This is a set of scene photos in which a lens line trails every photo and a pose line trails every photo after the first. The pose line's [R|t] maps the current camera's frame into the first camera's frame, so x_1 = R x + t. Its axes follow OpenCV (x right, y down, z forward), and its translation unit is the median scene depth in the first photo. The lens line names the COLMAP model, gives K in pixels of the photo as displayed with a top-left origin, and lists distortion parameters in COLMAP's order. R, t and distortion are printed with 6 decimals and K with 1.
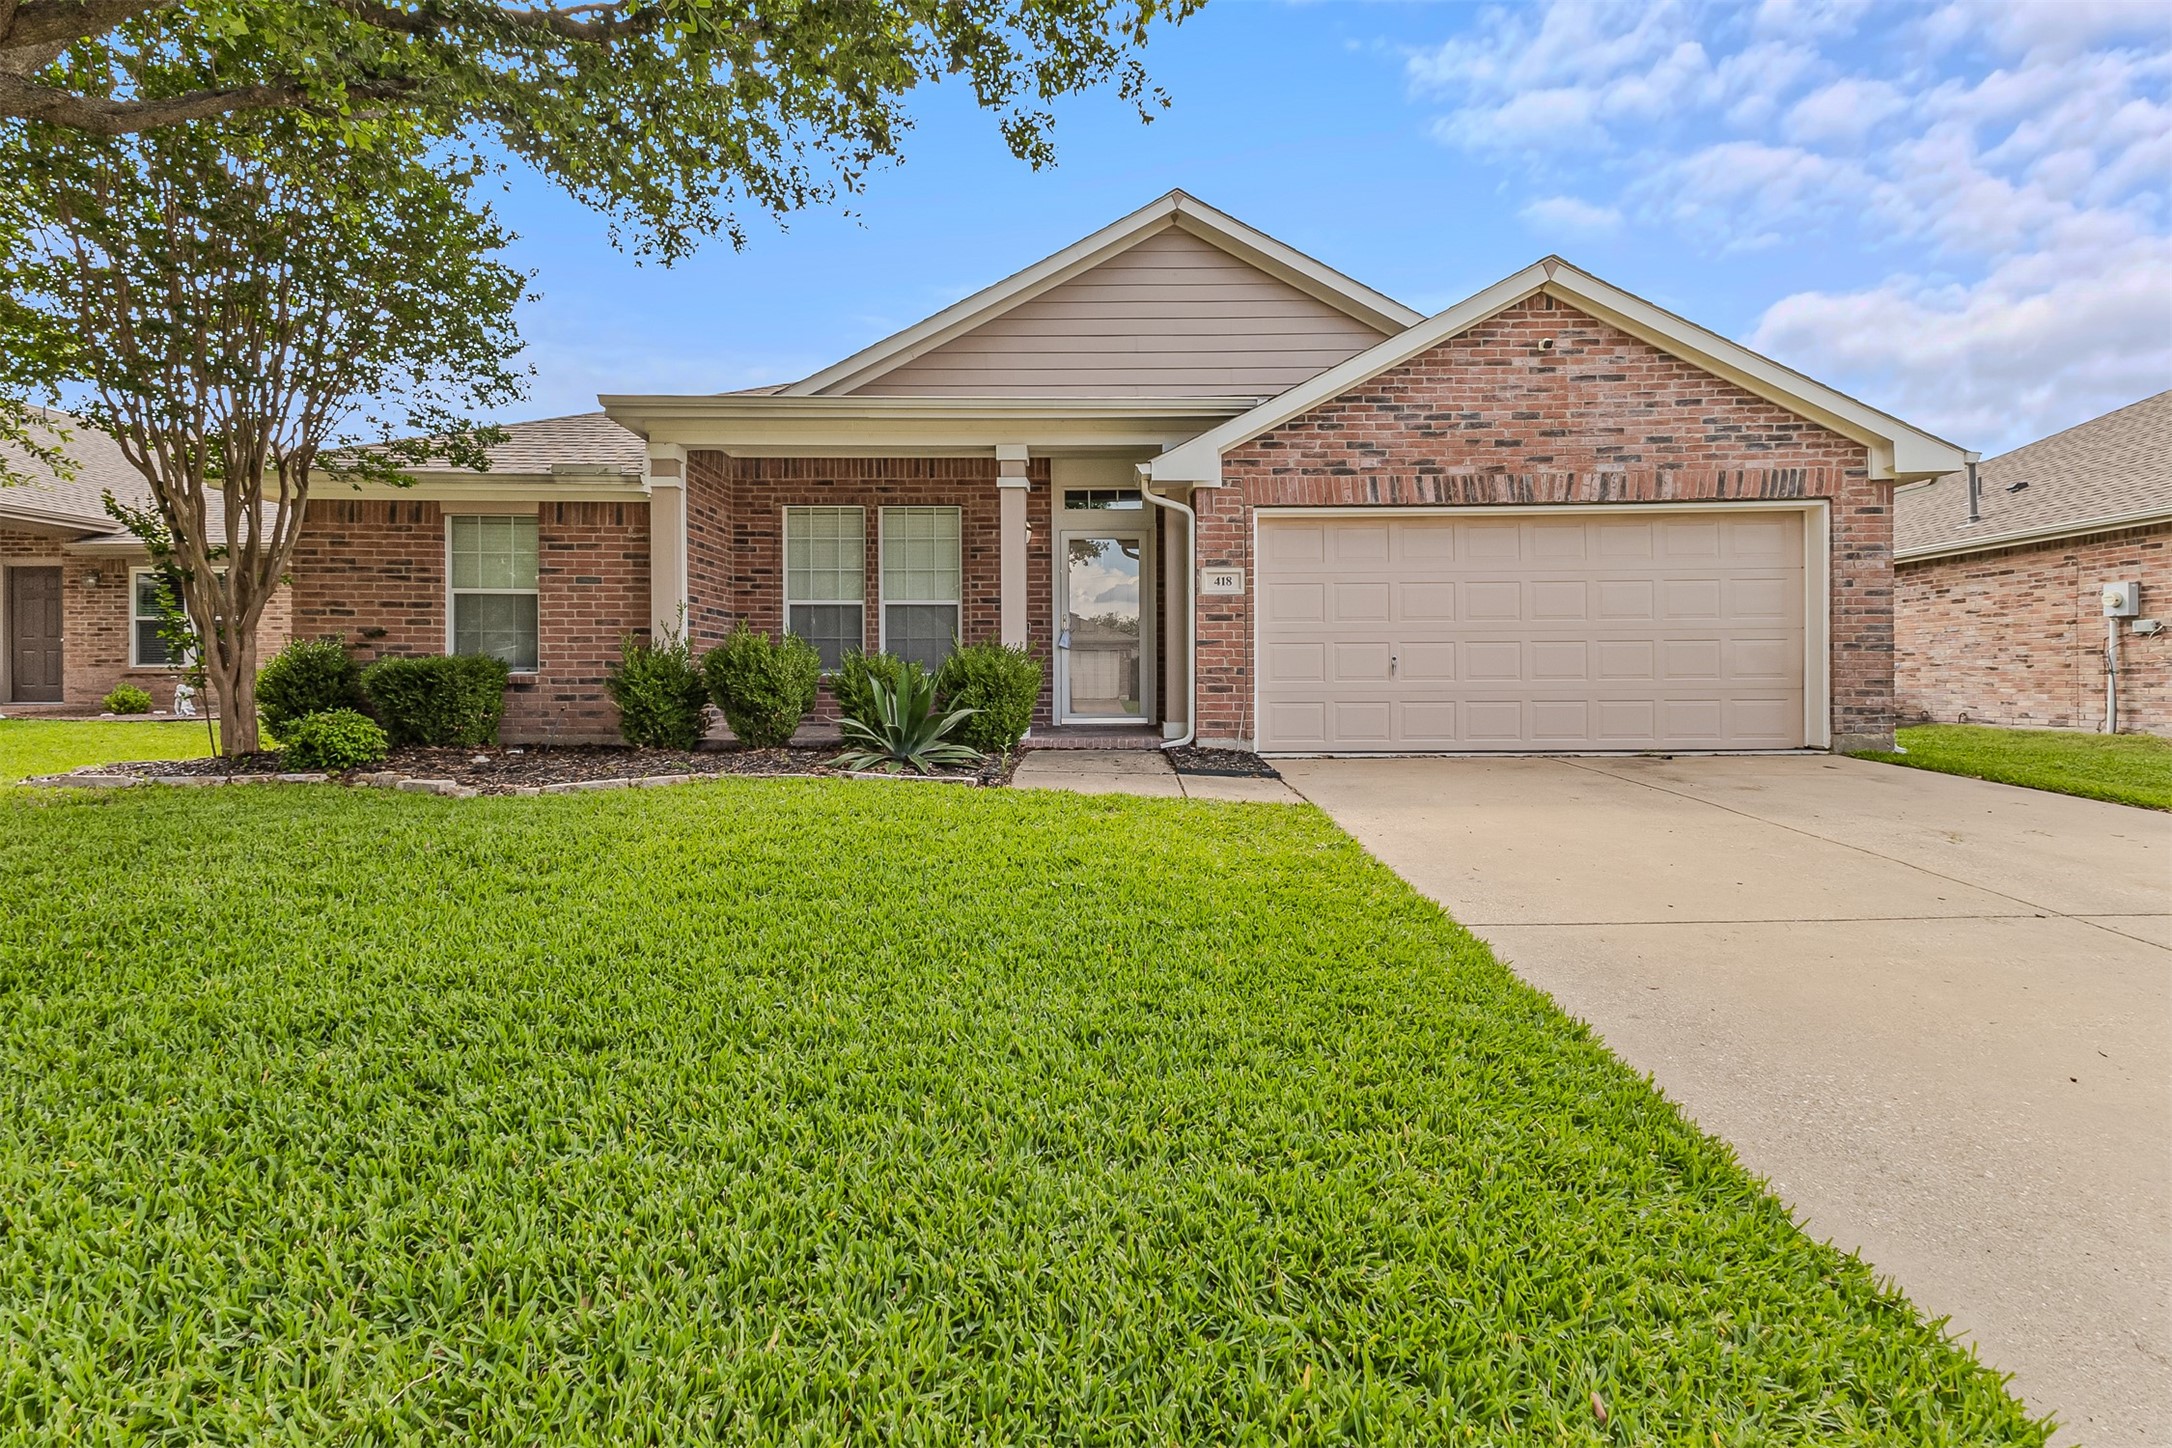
lens RADIAL K [[989.7, 0, 1090.0], [0, 989.7, 703.4], [0, 0, 1]] dist [0.015167, -0.002665]
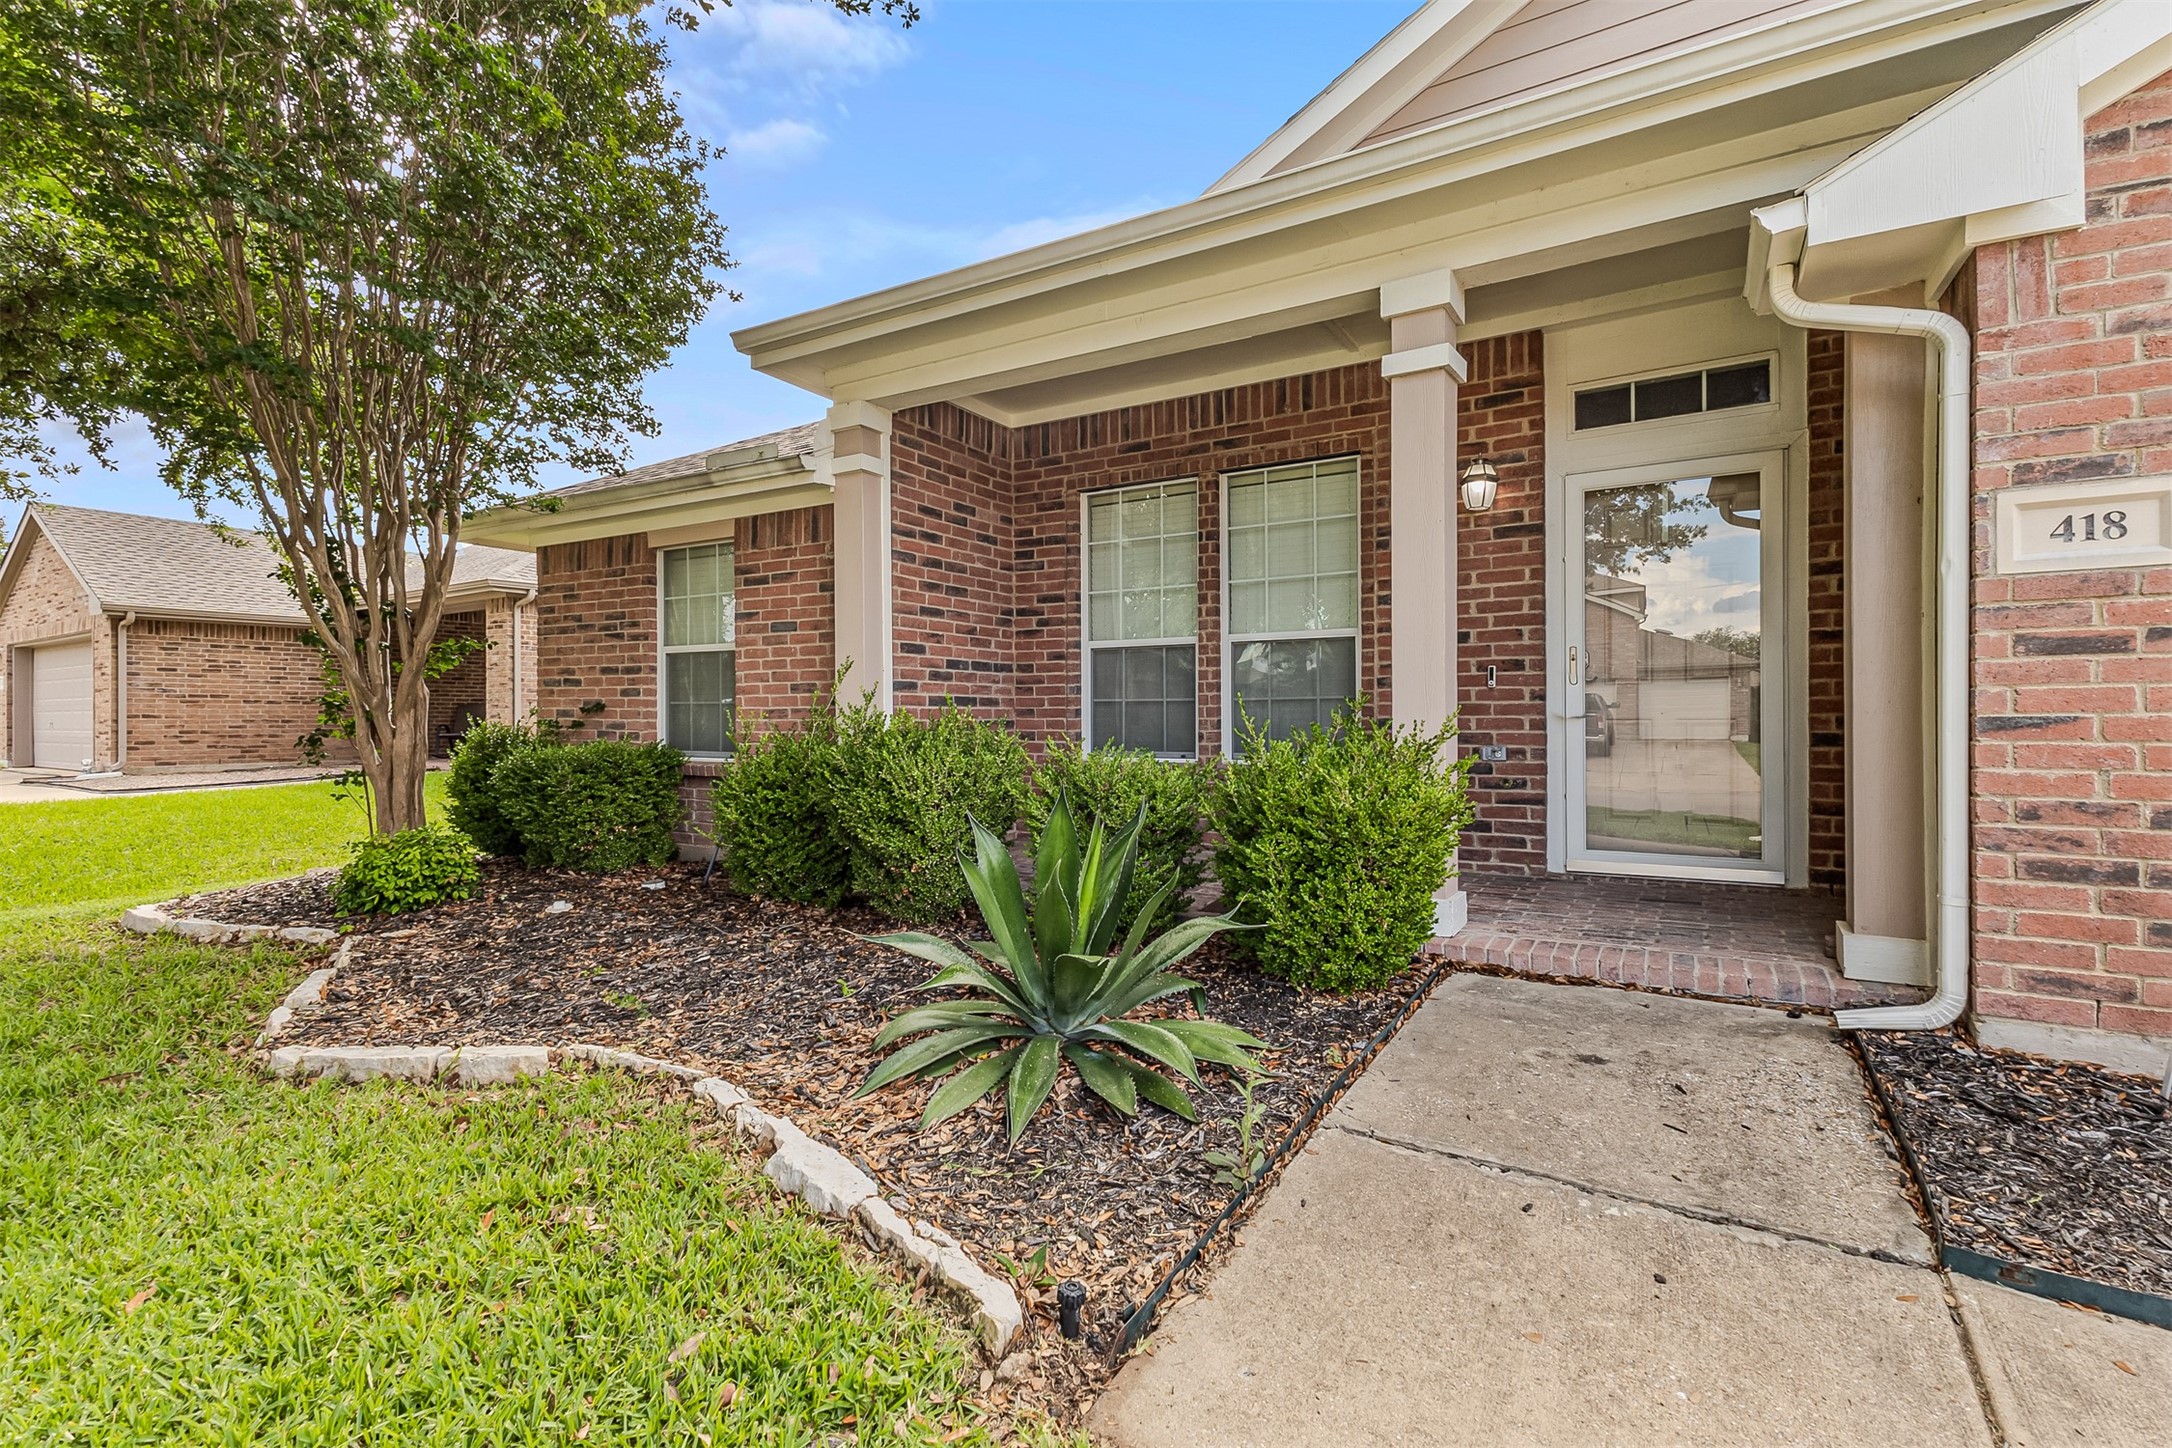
lens RADIAL K [[989.7, 0, 1090.0], [0, 989.7, 721.7], [0, 0, 1]] dist [0.015167, -0.002665]
pose [[0.856562, -0.000758, -0.516043, 0.025678], [-0.006094, 0.999914, -0.011585, -0.052454], [0.516008, 0.013068, 0.856484, 0.527691]]
